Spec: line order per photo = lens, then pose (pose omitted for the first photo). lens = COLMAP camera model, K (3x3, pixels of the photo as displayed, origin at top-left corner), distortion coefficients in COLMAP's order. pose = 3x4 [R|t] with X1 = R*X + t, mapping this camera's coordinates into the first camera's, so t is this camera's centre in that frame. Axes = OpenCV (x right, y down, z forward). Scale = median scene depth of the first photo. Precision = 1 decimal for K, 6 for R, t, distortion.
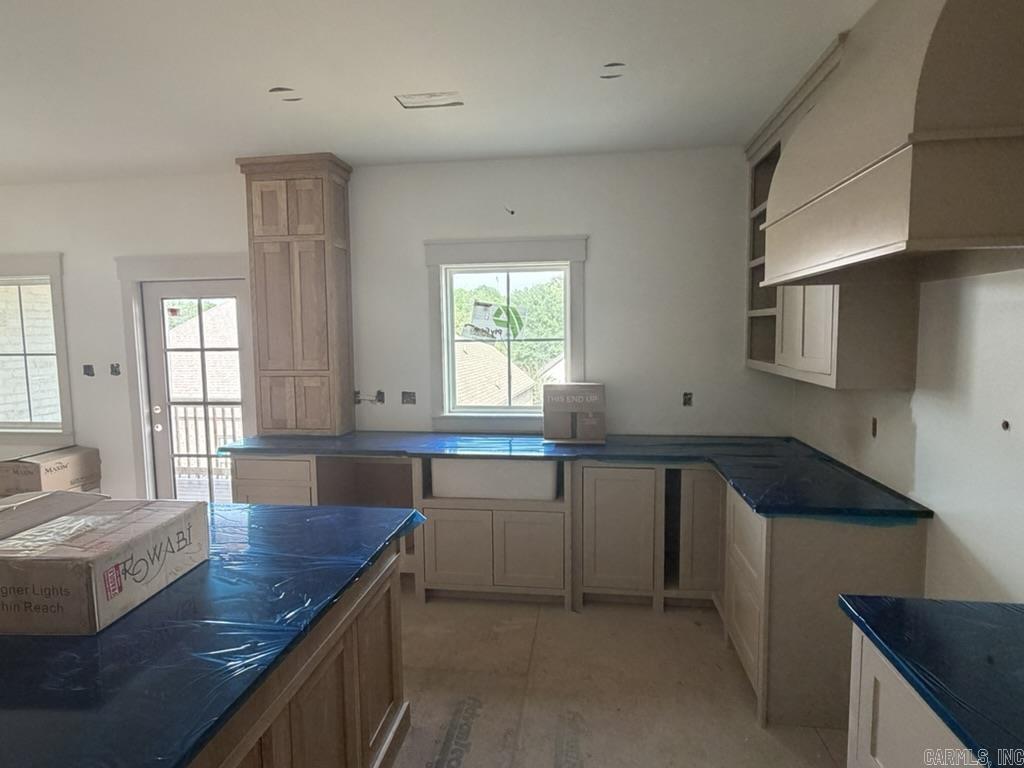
lens RADIAL K [[573.5, 0, 514.9], [0, 573.5, 381.9], [0, 0, 1]] dist [-0.001361, 0.000905]
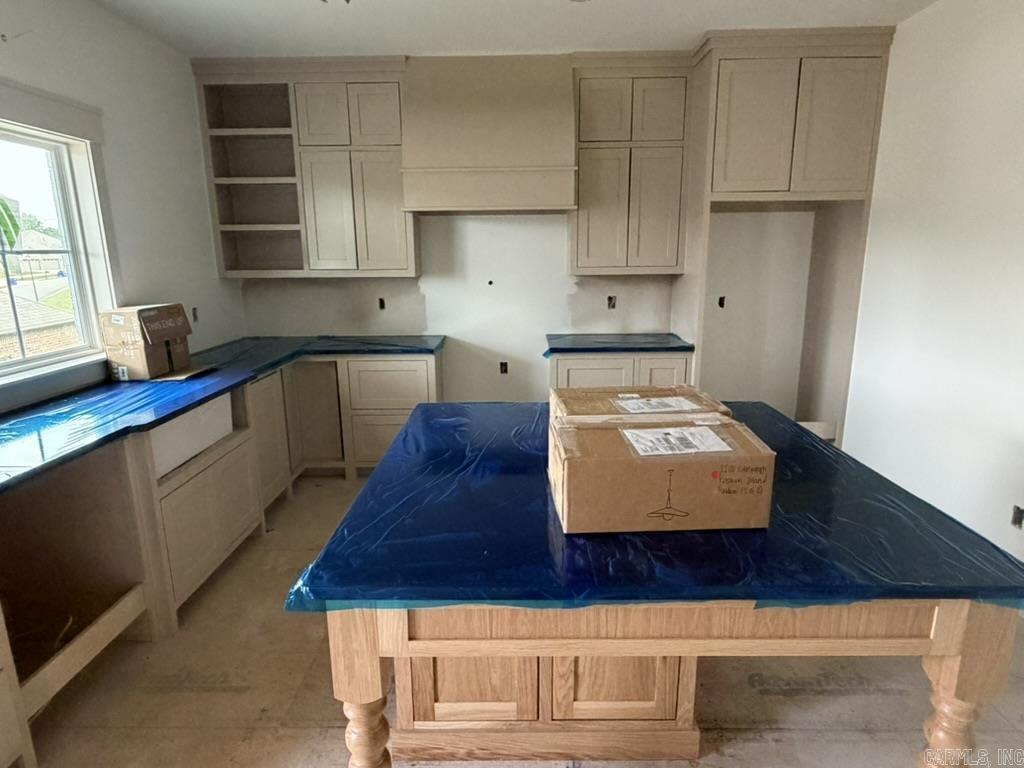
lens RADIAL K [[590.9, 0, 513.1], [0, 590.9, 387.9], [0, 0, 1]] dist [0.000087, -0.000350]
pose [[-0.116702, -0.213359, 0.969979, -0.725256], [0.099585, 0.969216, 0.225172, -0.019778], [-0.988162, 0.122873, -0.091862, 0.538666]]
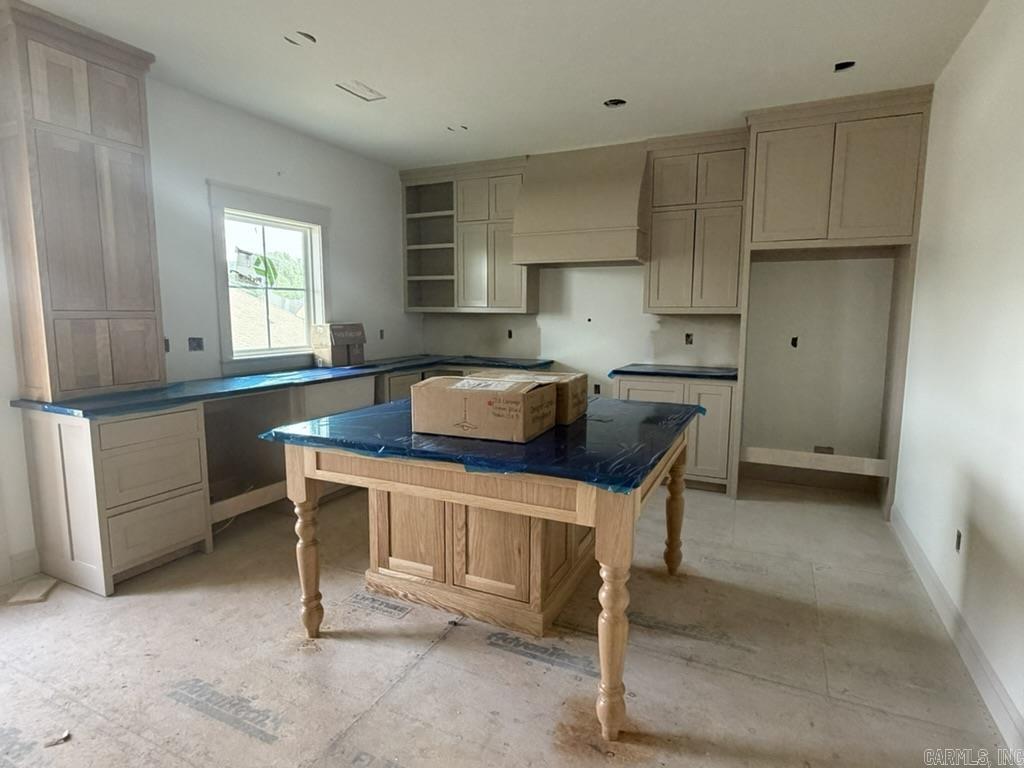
lens RADIAL K [[552.2, 0, 517.5], [0, 552.2, 382.6], [0, 0, 1]] dist [-0.005001, 0.000724]
pose [[0.303156, -0.109088, 0.946677, -0.895374], [0.077050, 0.992980, 0.089750, 0.050465], [-0.949821, 0.045733, 0.309432, 0.222531]]
